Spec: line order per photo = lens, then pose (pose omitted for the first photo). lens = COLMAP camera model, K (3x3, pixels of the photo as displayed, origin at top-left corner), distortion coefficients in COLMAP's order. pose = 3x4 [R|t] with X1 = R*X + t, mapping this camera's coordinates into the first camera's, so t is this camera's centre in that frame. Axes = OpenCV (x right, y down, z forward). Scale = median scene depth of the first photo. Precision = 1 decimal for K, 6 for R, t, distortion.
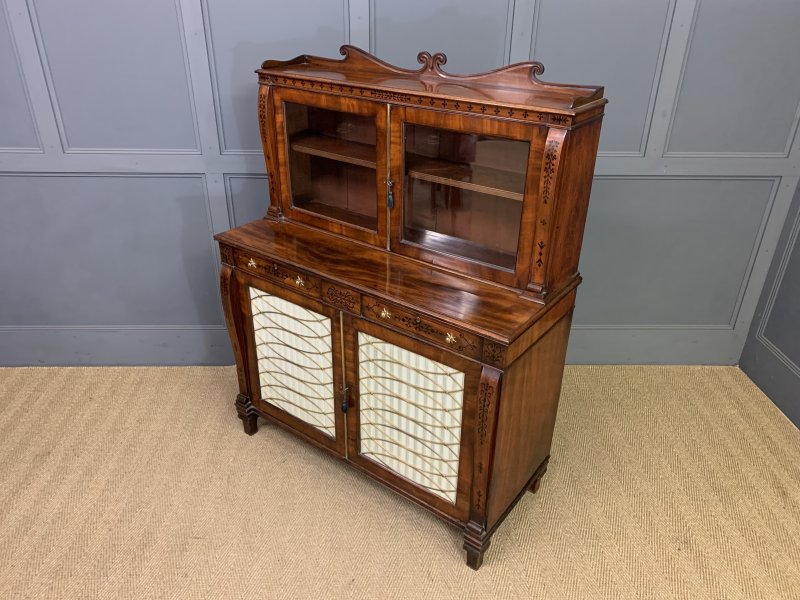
lens RADIAL K [[616.6, 0, 397.2], [0, 616.6, 303.4], [0, 0, 1]] dist [0.029295, -0.006542]
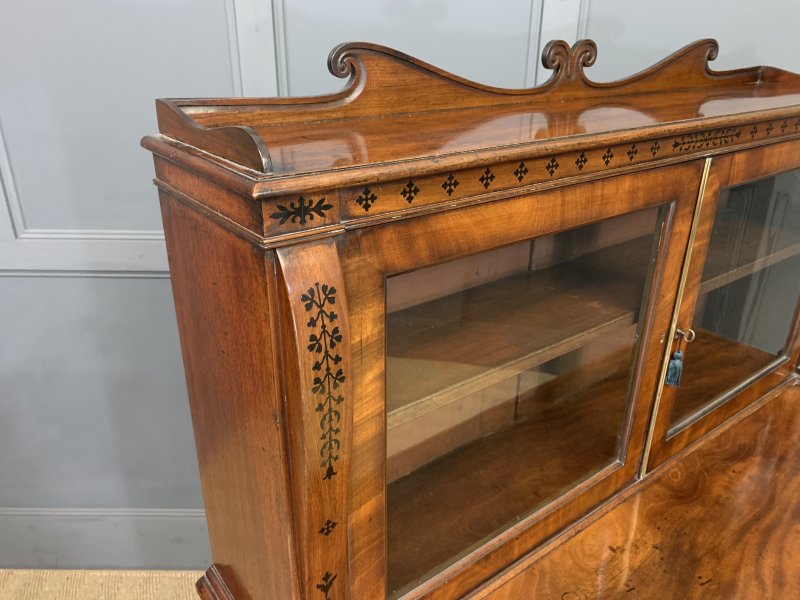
lens RADIAL K [[616.6, 0, 397.2], [0, 616.6, 303.4], [0, 0, 1]] dist [0.029295, -0.006542]
pose [[0.999507, 0.012327, -0.028880, -0.166322], [-0.014363, 0.997347, -0.071362, -0.143311], [0.027924, 0.071742, 0.997032, 0.436681]]
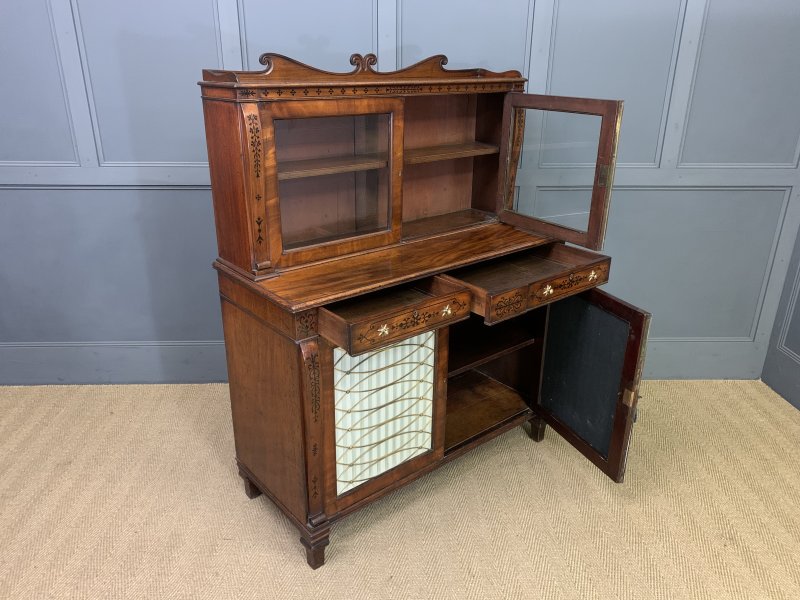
lens RADIAL K [[616.6, 0, 397.2], [0, 616.6, 303.4], [0, 0, 1]] dist [0.029295, -0.006542]
pose [[0.999921, -0.007575, 0.010025, -0.052950], [0.008661, 0.993543, -0.113125, 0.103882], [-0.009103, 0.113203, 0.993530, -0.002072]]
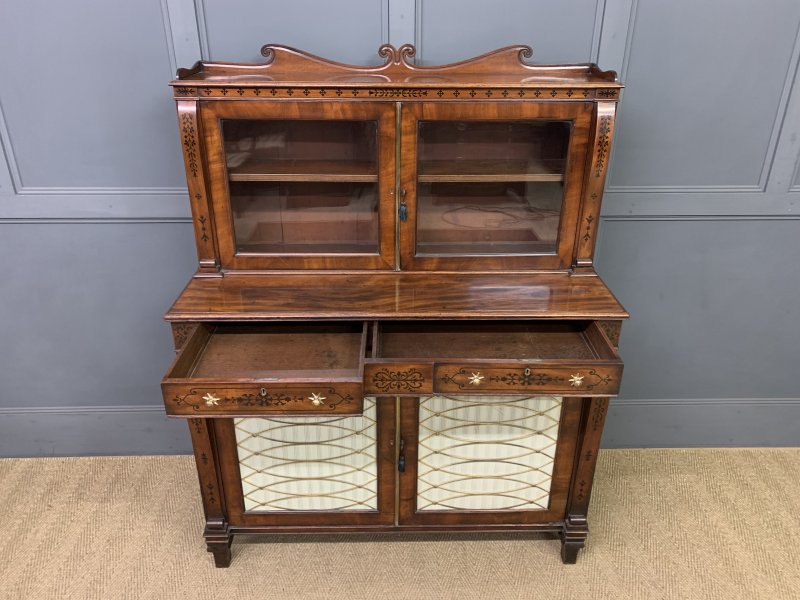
lens RADIAL K [[616.3, 0, 402.2], [0, 616.3, 295.3], [0, 0, 1]] dist [0.024743, 0.001263]
pose [[0.999963, -0.008101, 0.002806, -0.059729], [0.008231, 0.998728, -0.049750, -0.072329], [-0.002399, 0.049771, 0.998758, 0.231049]]
